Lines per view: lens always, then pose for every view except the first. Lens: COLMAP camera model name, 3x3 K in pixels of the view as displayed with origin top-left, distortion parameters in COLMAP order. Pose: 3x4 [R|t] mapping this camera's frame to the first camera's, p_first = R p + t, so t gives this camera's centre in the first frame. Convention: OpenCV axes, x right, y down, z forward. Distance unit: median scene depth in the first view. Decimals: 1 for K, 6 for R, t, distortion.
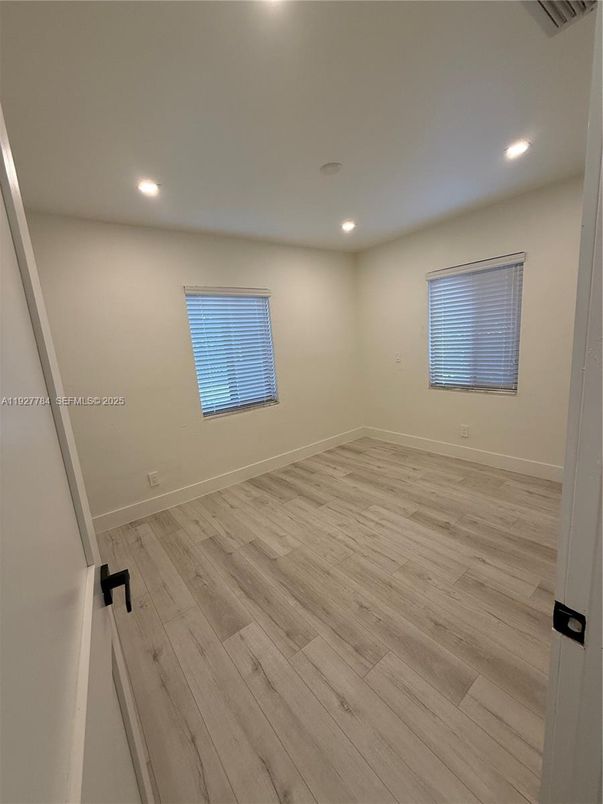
lens RADIAL K [[321.4, 0, 301.8], [0, 321.4, 400.4], [0, 0, 1]] dist [-0.001451, -0.000063]
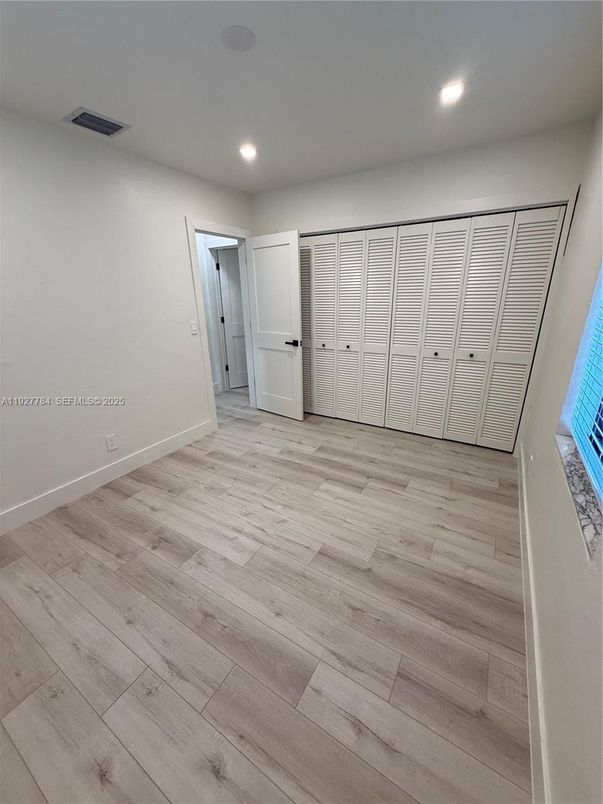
lens RADIAL K [[321.4, 0, 301.1], [0, 321.4, 402.0], [0, 0, 1]] dist [-0.001451, -0.000063]
pose [[-0.933570, 0.209696, -0.290643, 0.256123], [0.032042, 0.856550, 0.515069, -0.325180], [0.356959, 0.471540, -0.806369, 1.546567]]
